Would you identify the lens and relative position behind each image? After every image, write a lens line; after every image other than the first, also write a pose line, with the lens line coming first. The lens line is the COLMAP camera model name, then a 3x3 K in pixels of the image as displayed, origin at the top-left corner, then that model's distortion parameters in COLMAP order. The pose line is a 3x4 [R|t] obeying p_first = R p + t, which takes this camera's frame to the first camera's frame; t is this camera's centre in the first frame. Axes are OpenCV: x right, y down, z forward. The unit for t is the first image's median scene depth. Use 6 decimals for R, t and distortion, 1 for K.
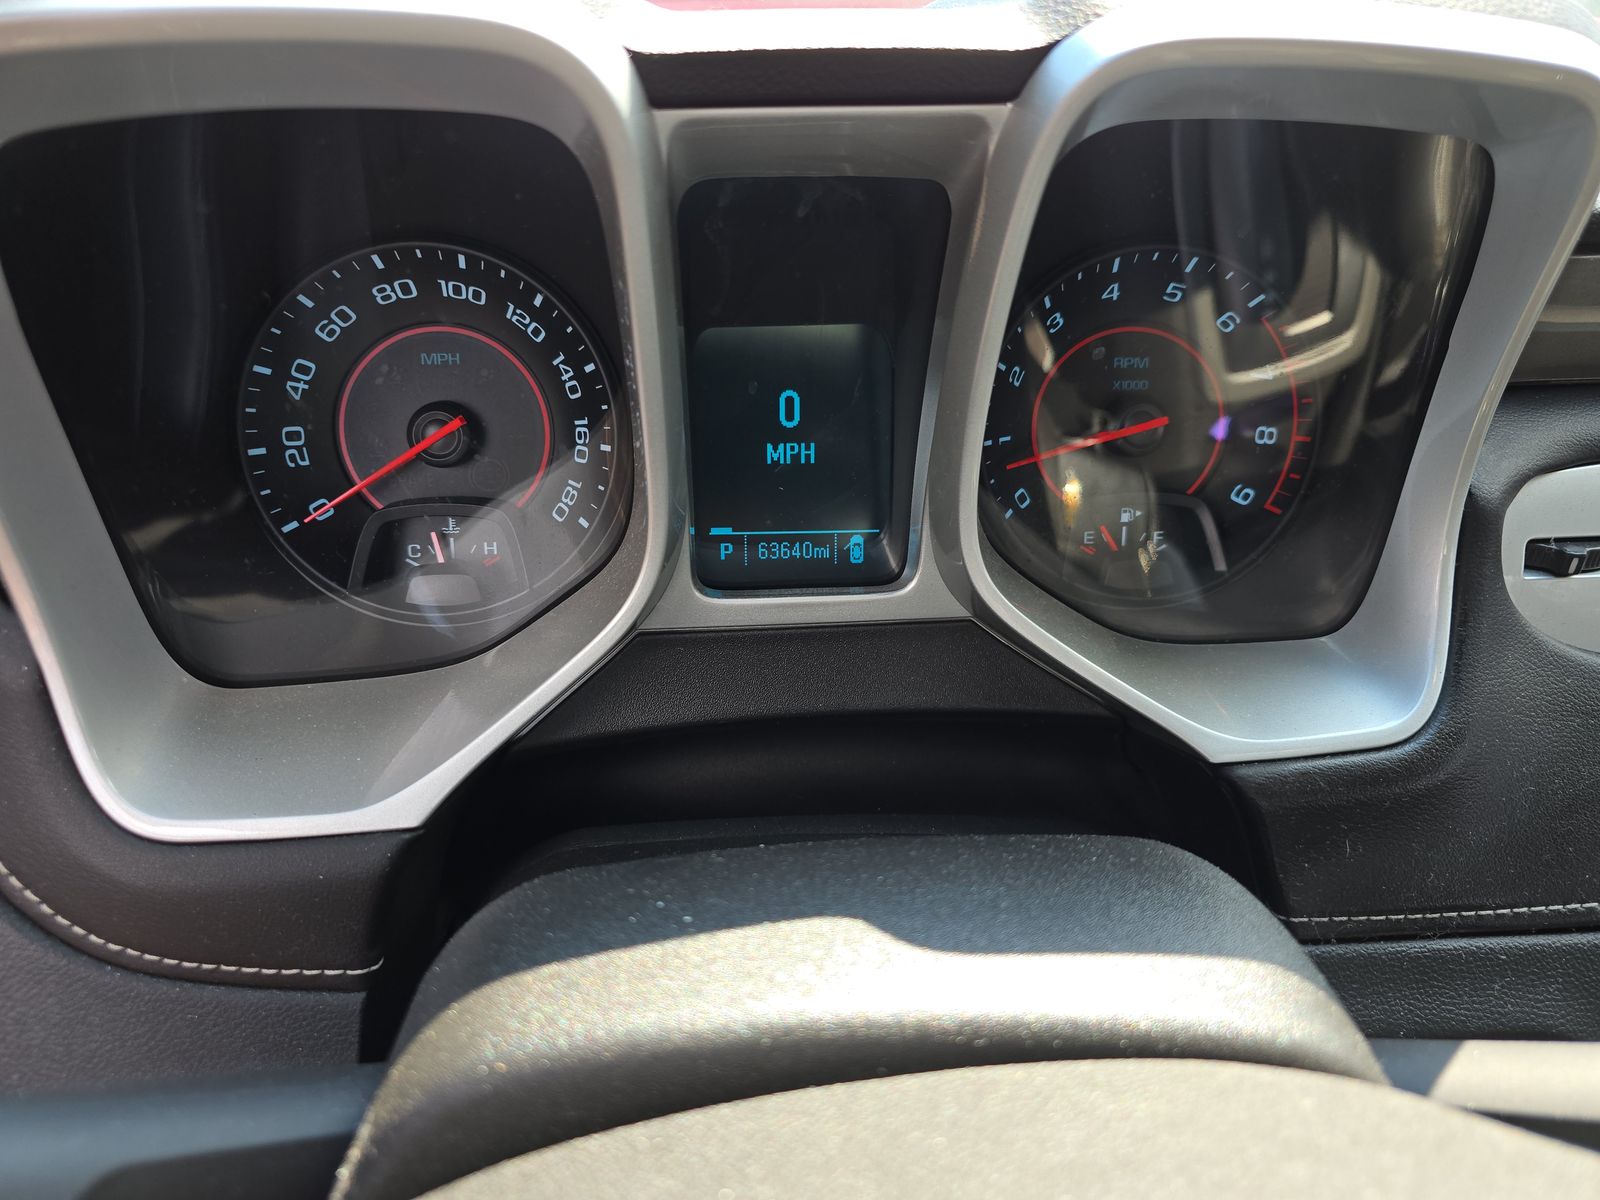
lens RADIAL K [[1104.3, 0, 800.0], [0, 1104.3, 600.0], [0, 0, 1]] dist [0.000590, -0.001342]
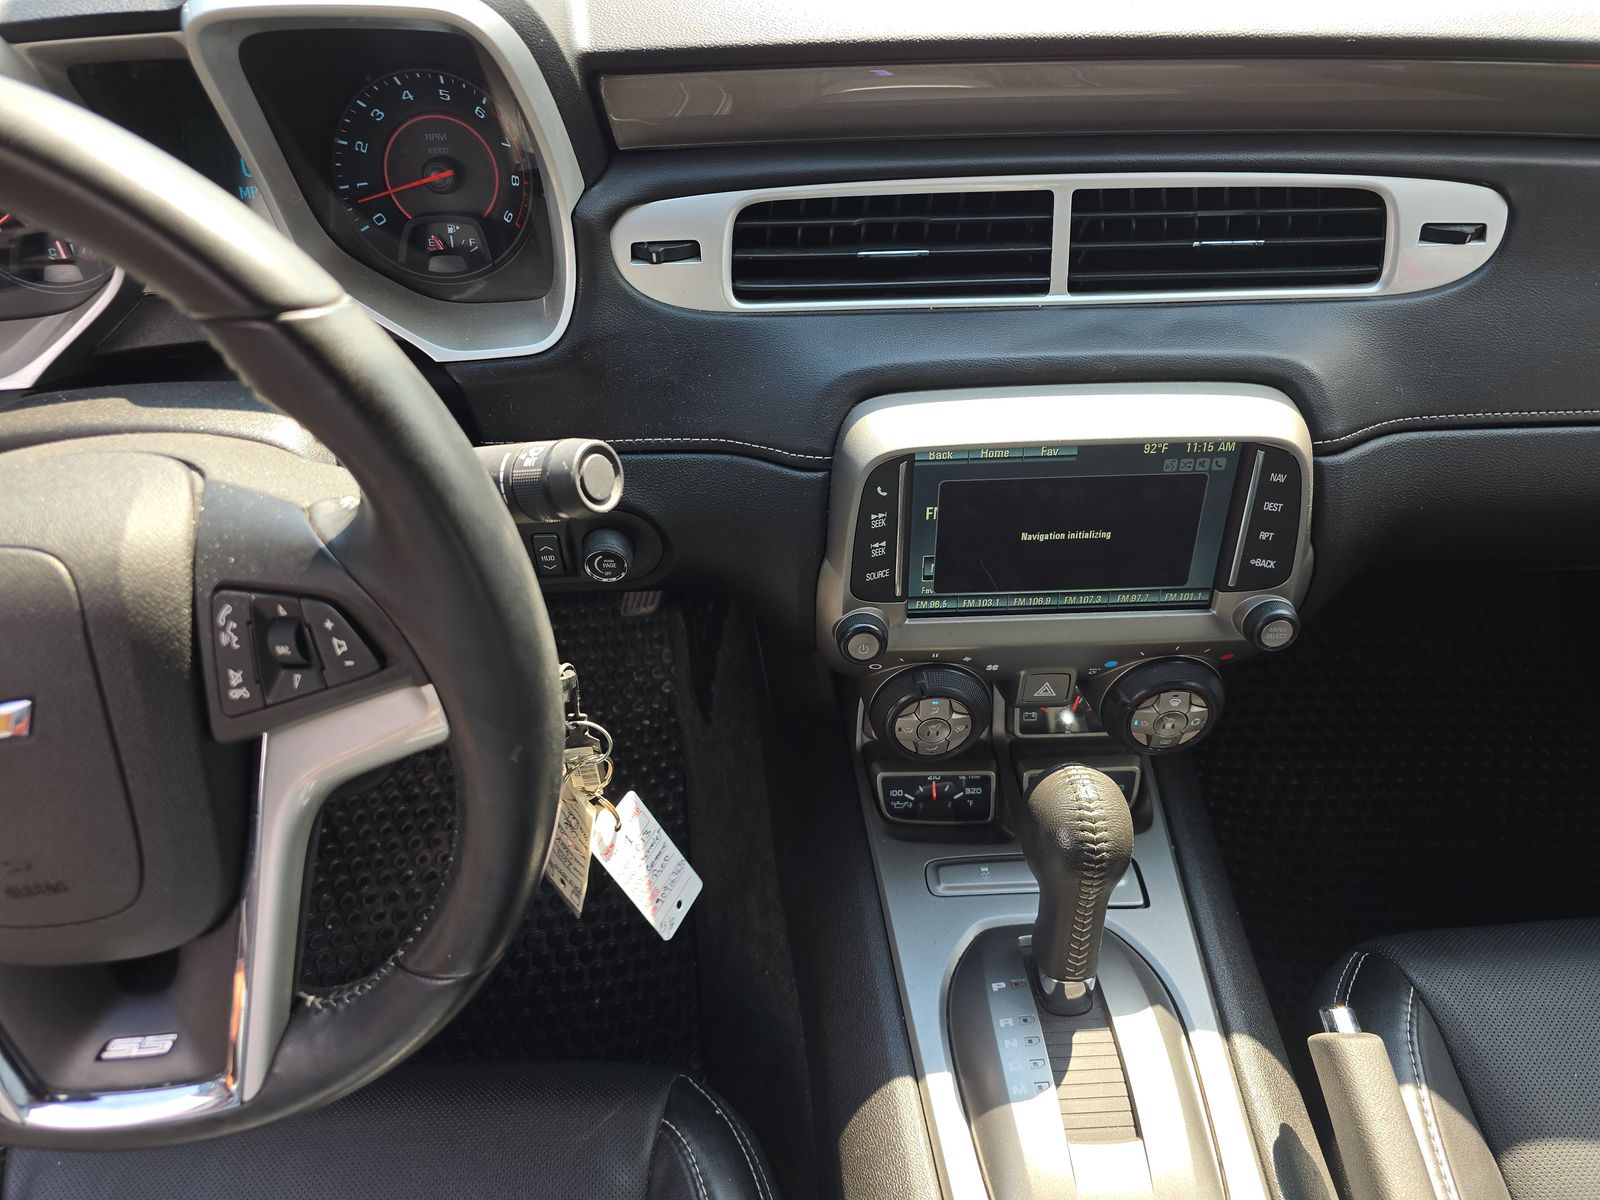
lens RADIAL K [[1076.6, 0, 814.3], [0, 1076.6, 595.2], [0, 0, 1]] dist [0.035212, -0.051399]
pose [[0.999639, 0.005645, -0.026285, 1.091664], [0.001167, 0.967677, 0.252190, 0.063152], [0.026859, -0.252129, 0.967321, -0.938553]]
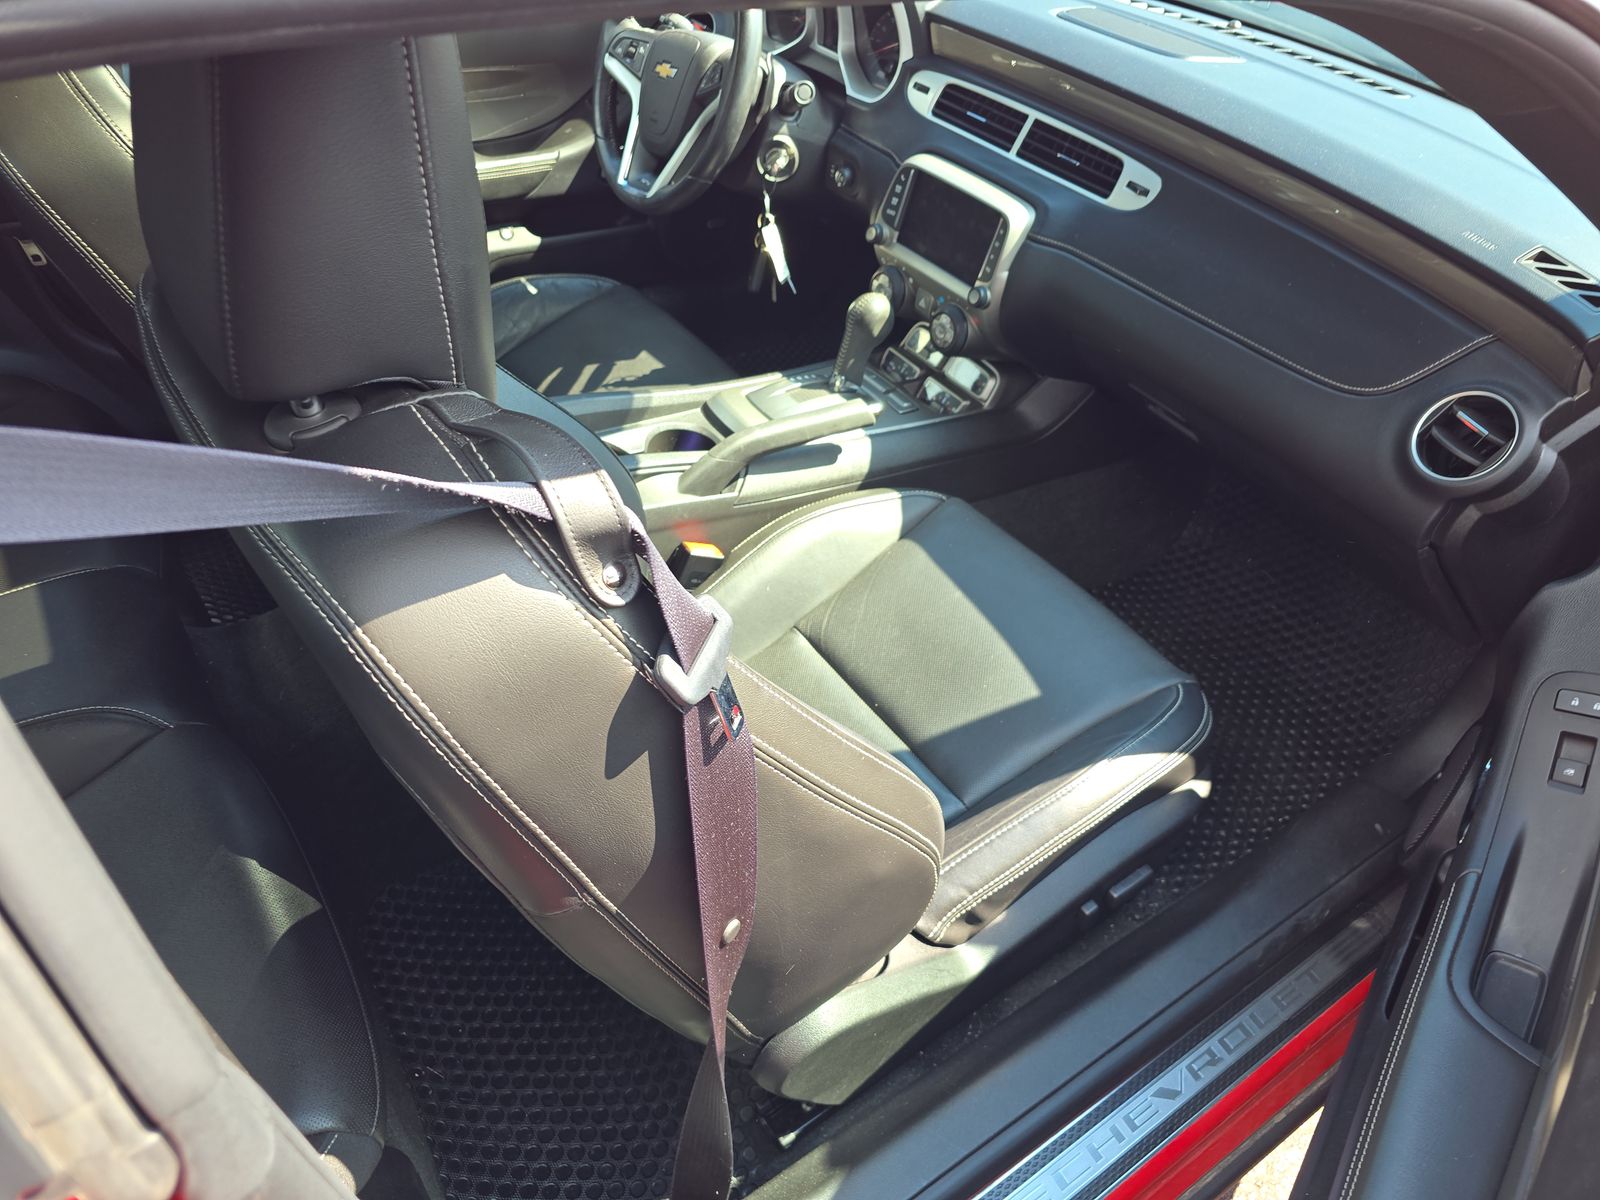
lens RADIAL K [[1104.3, 0, 800.0], [0, 1104.3, 600.0], [0, 0, 1]] dist [0.000590, -0.001342]
pose [[0.514727, 0.581342, -0.630157, 5.416984], [-0.493962, 0.801837, 0.336243, 0.449499], [0.700755, 0.138200, 0.699888, -2.840233]]
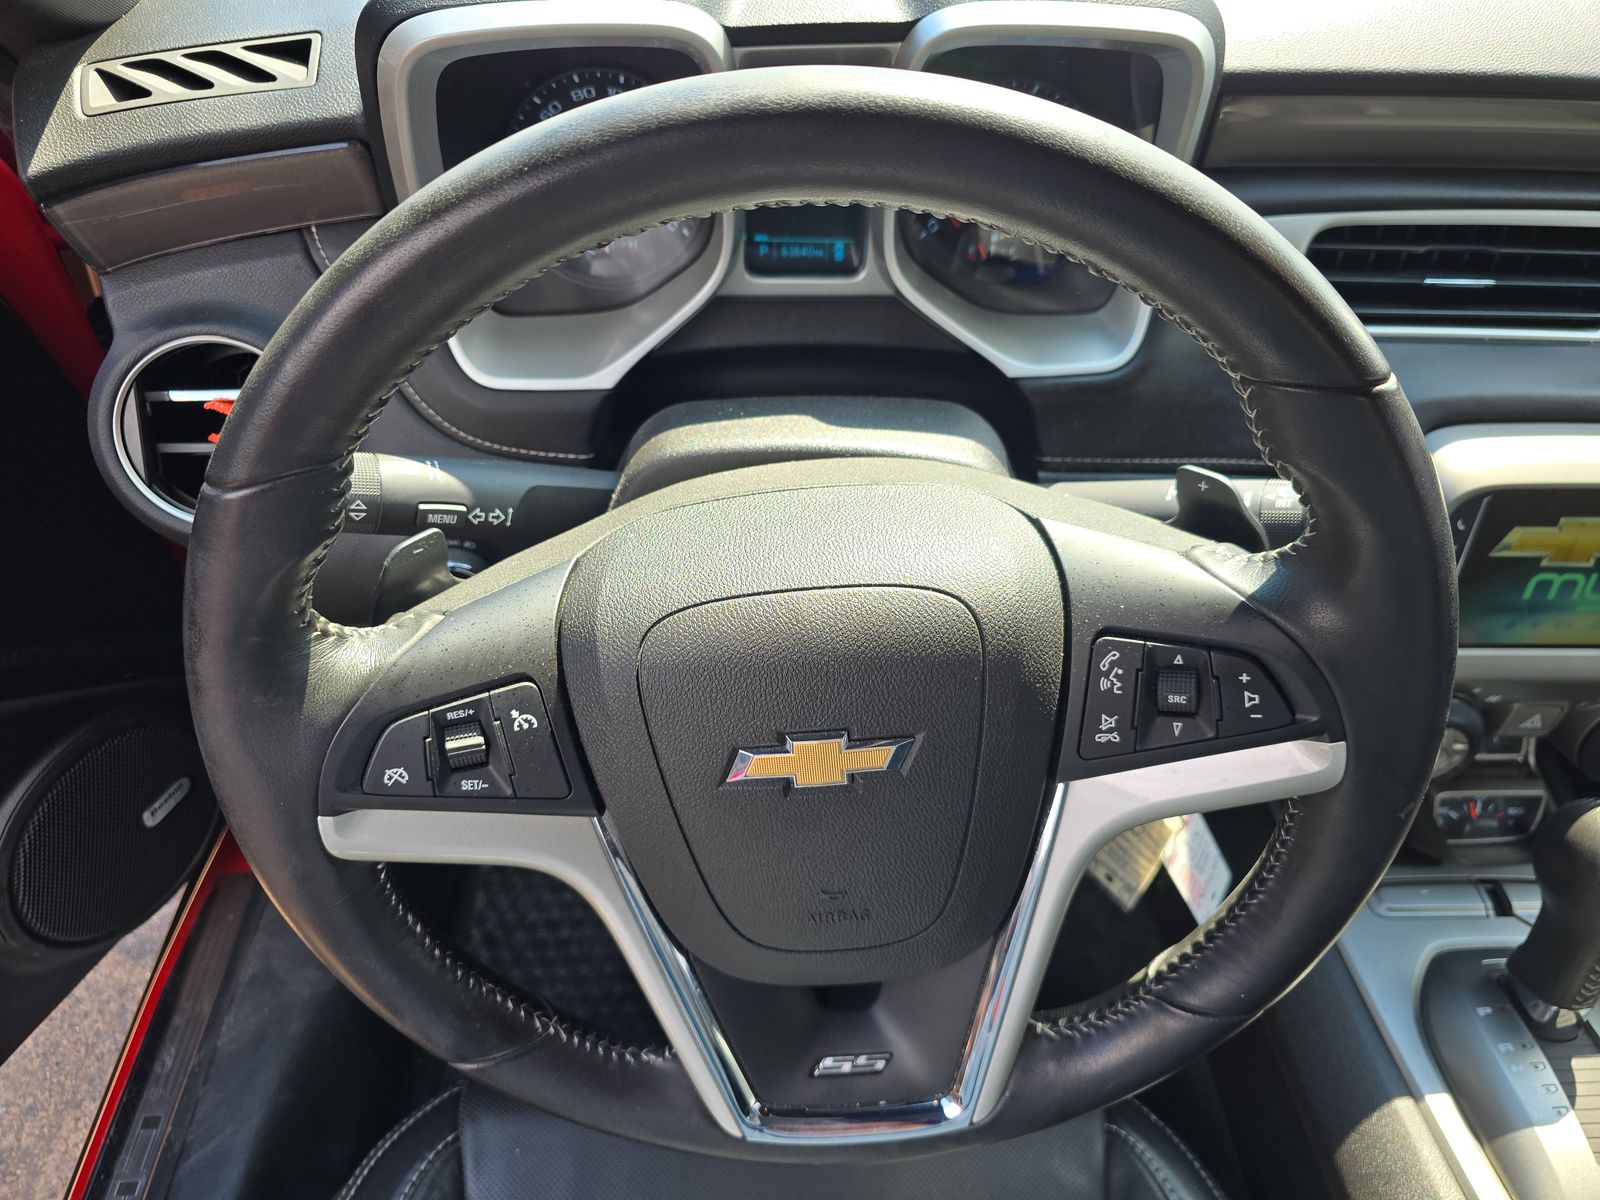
lens RADIAL K [[1076.6, 0, 814.3], [0, 1076.6, 595.2], [0, 0, 1]] dist [0.035212, -0.051399]
pose [[0.998777, 0.046048, -0.018002, 0.081488], [-0.039018, 0.957721, 0.285039, -0.013847], [0.030366, -0.283988, 0.958347, -0.940068]]
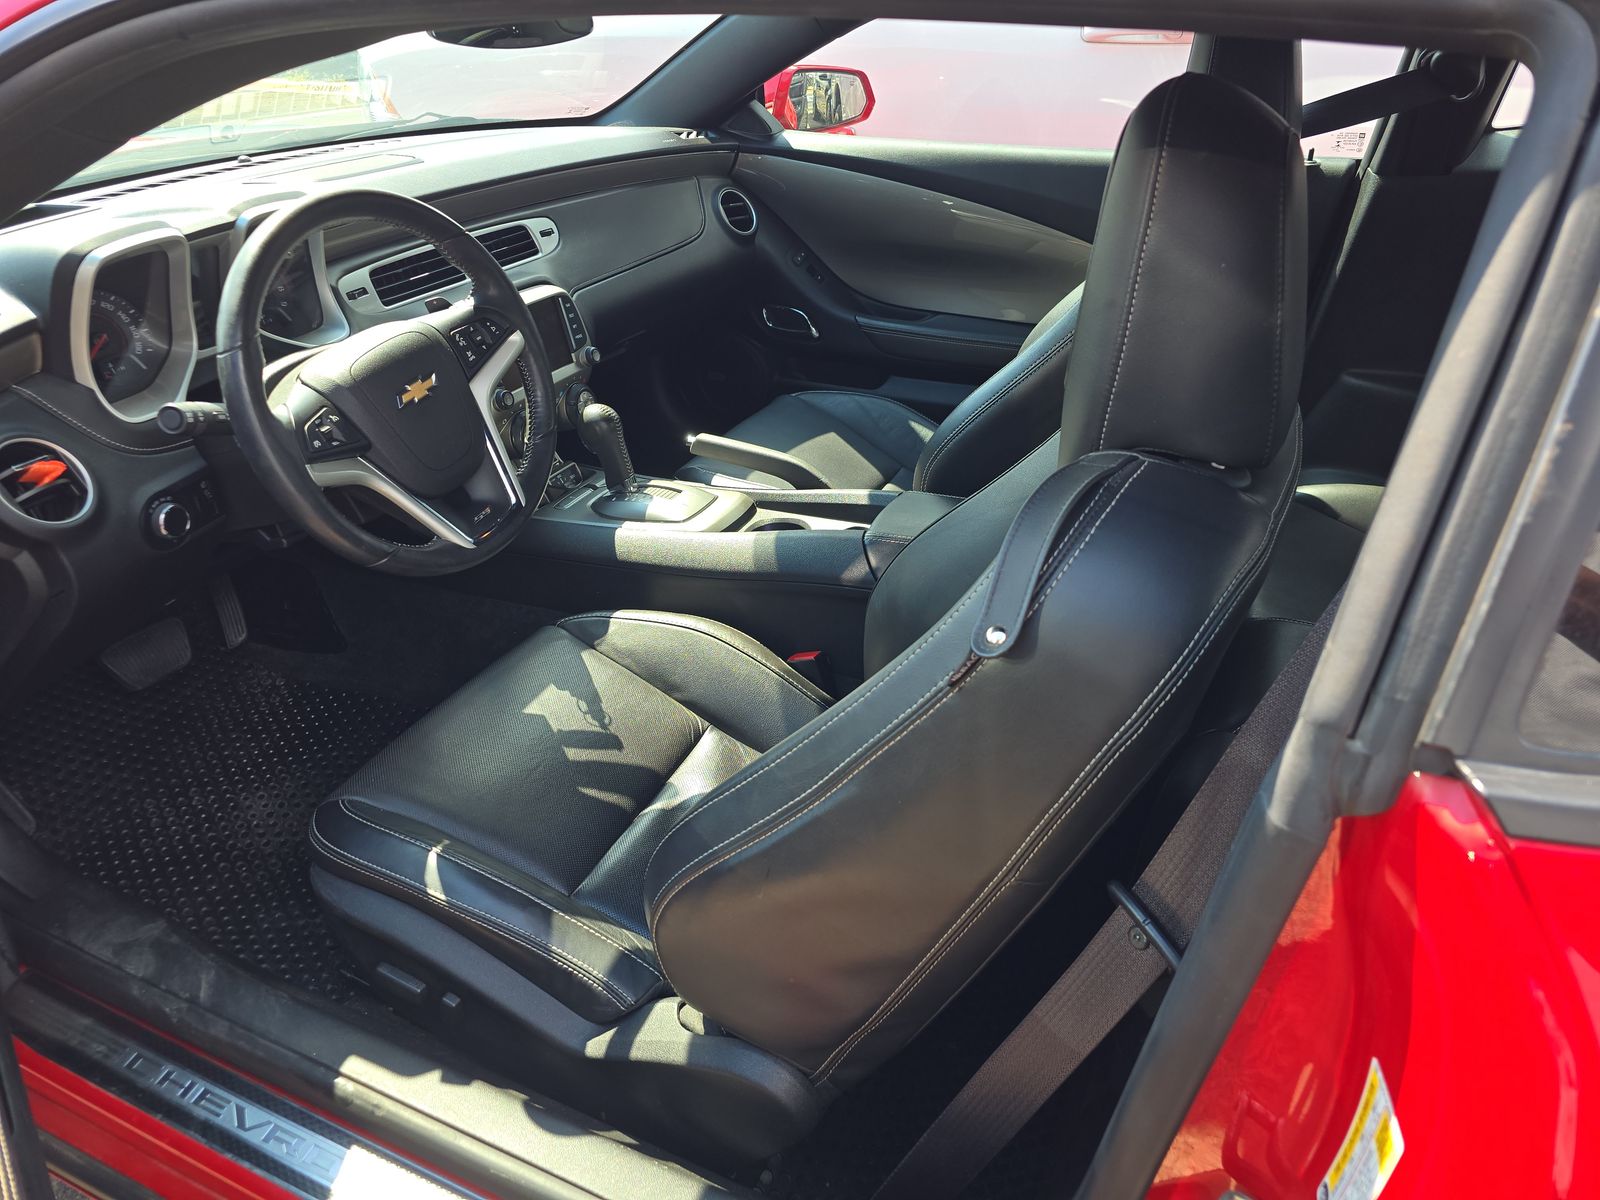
lens RADIAL K [[1076.6, 0, 814.3], [0, 1076.6, 595.2], [0, 0, 1]] dist [0.035212, -0.051399]
pose [[0.465975, -0.458874, 0.756507, -2.593728], [0.438779, 0.862308, 0.252781, 0.800373], [-0.768336, 0.214150, 0.603158, -3.163252]]
